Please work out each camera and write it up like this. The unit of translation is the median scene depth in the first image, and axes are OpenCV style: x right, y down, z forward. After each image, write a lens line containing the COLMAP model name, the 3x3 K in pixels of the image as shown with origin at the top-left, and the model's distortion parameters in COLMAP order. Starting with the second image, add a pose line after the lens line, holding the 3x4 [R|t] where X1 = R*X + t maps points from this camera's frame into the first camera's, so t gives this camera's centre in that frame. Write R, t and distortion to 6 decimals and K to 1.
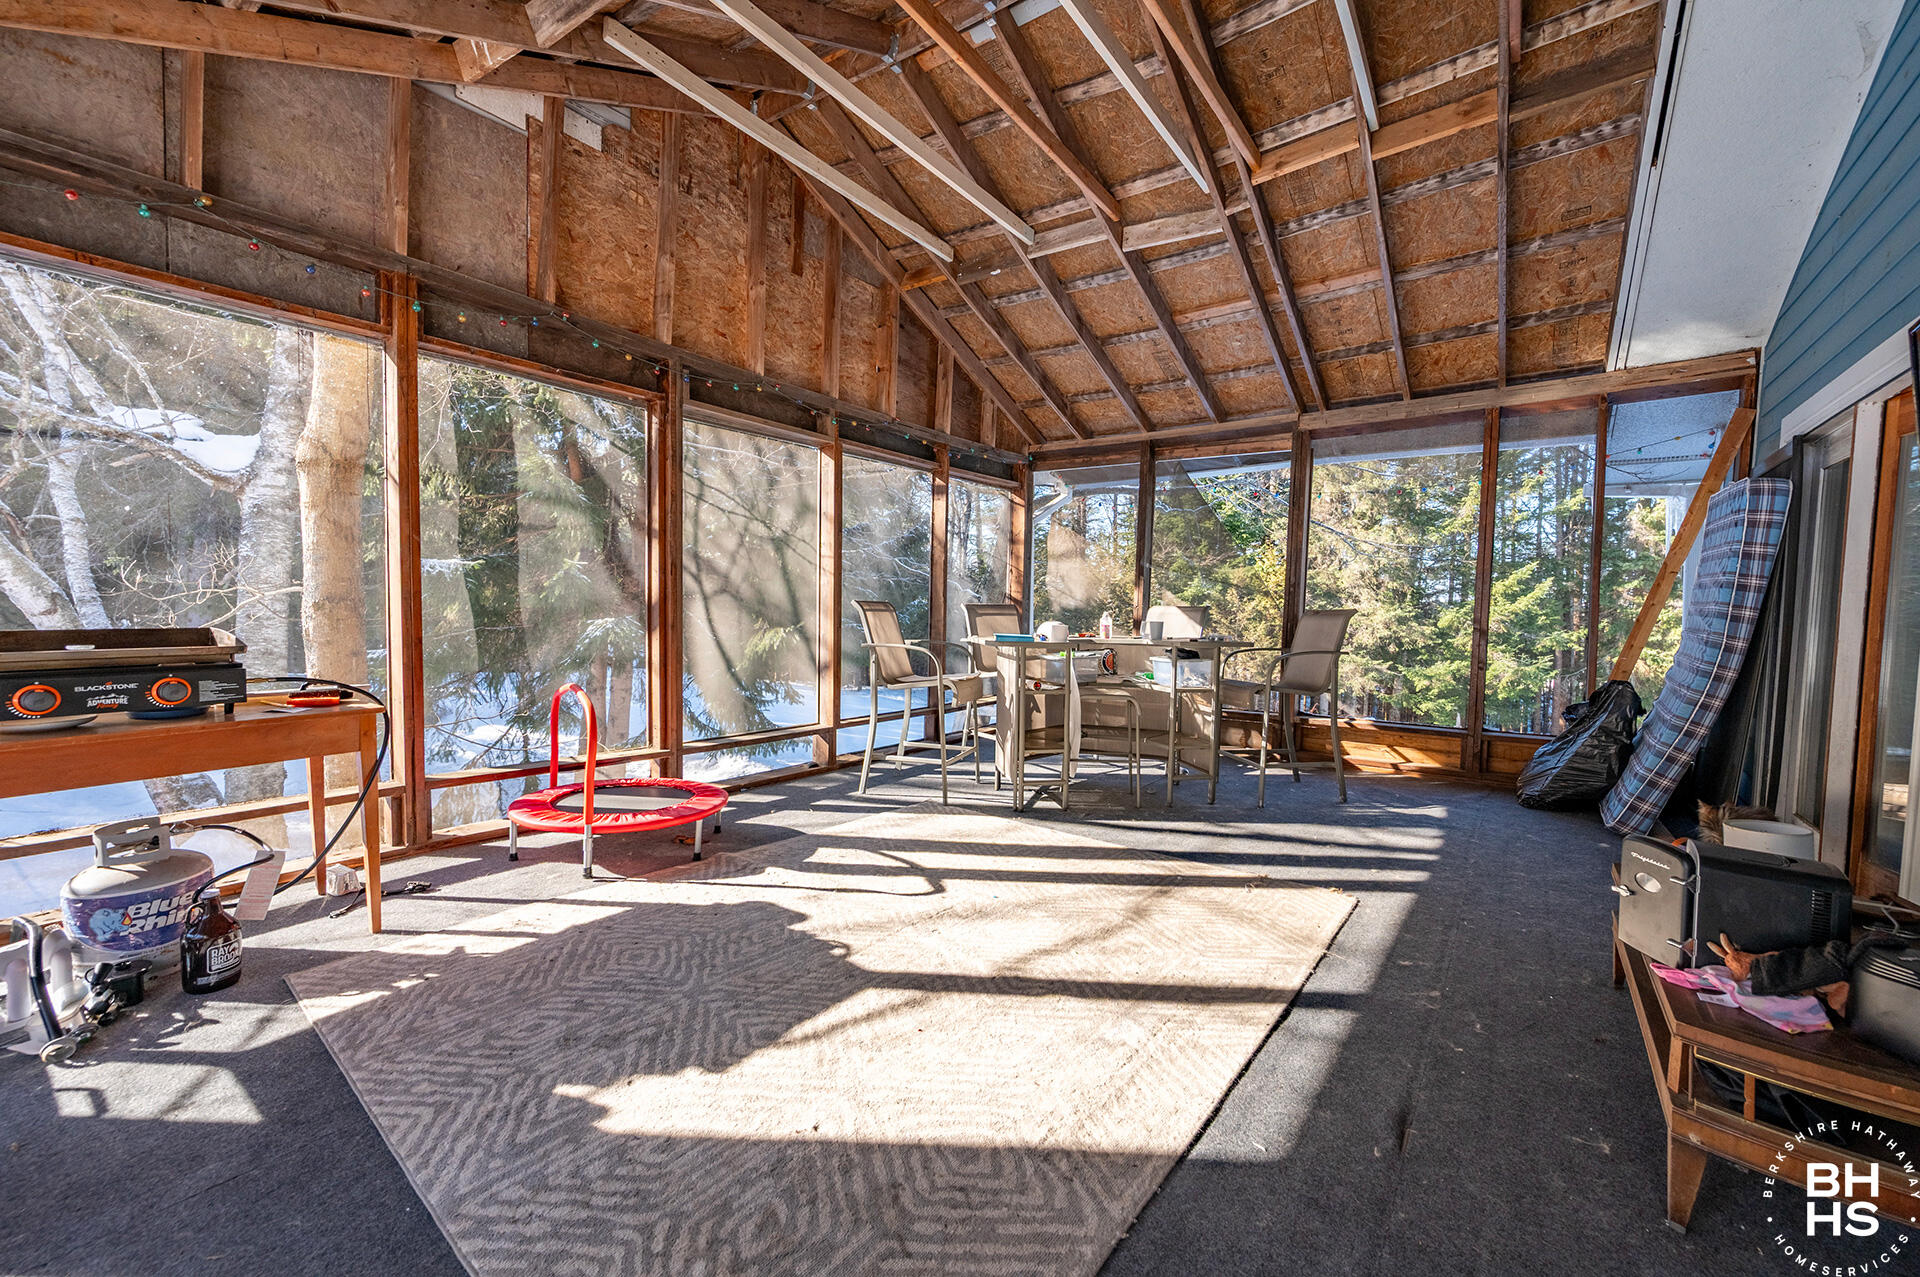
lens RADIAL K [[755.3, 0, 955.4], [0, 755.3, 647.7], [0, 0, 1]] dist [0.002172, -0.000073]
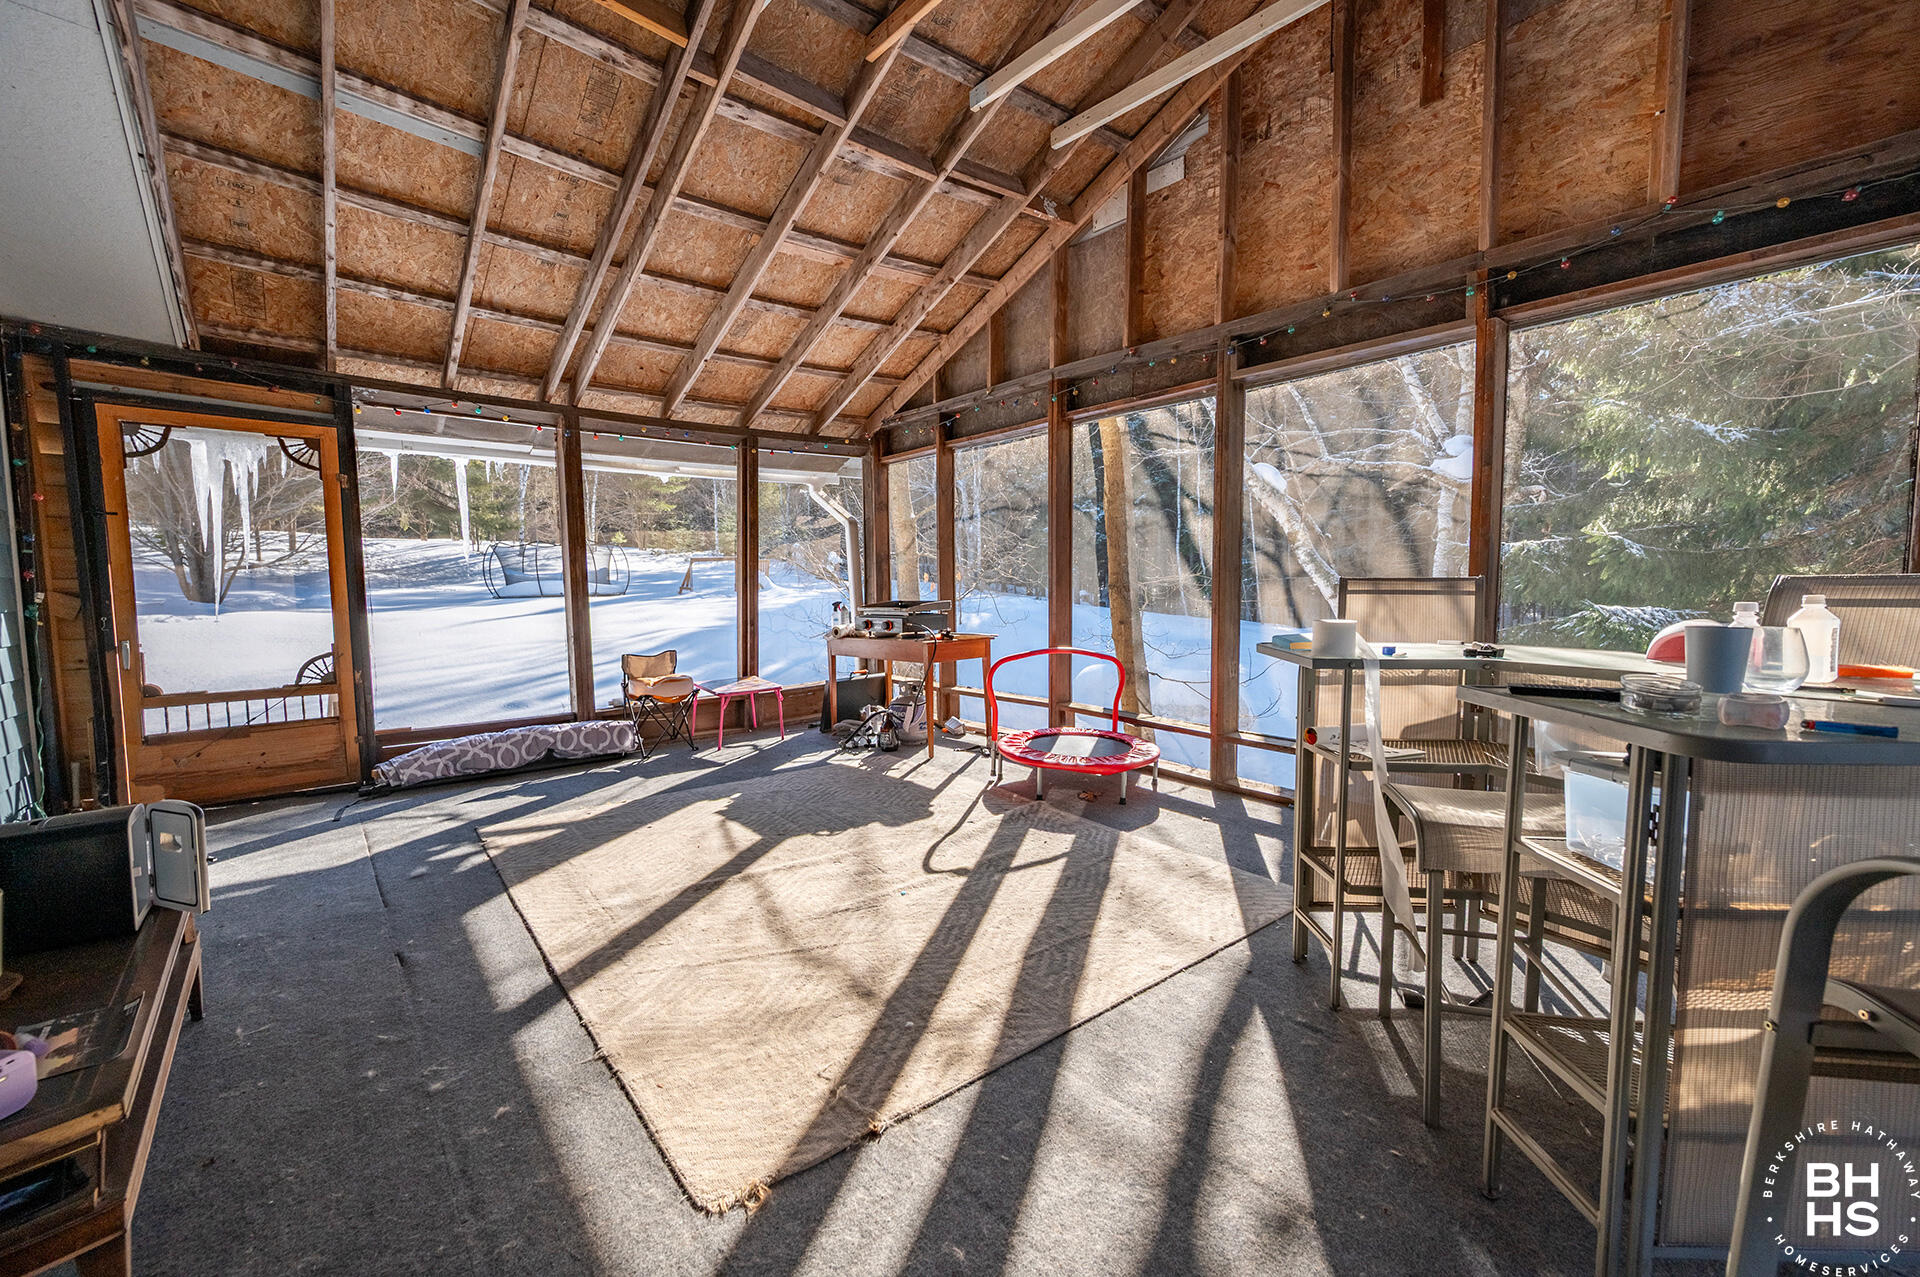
lens RADIAL K [[755.3, 0, 955.0], [0, 755.3, 635.4], [0, 0, 1]] dist [0.002172, -0.000073]
pose [[-0.208870, 0.049446, -0.976693, 1.064796], [-0.053385, 0.996655, 0.061873, -0.058026], [0.976485, 0.065064, -0.205532, 1.397485]]
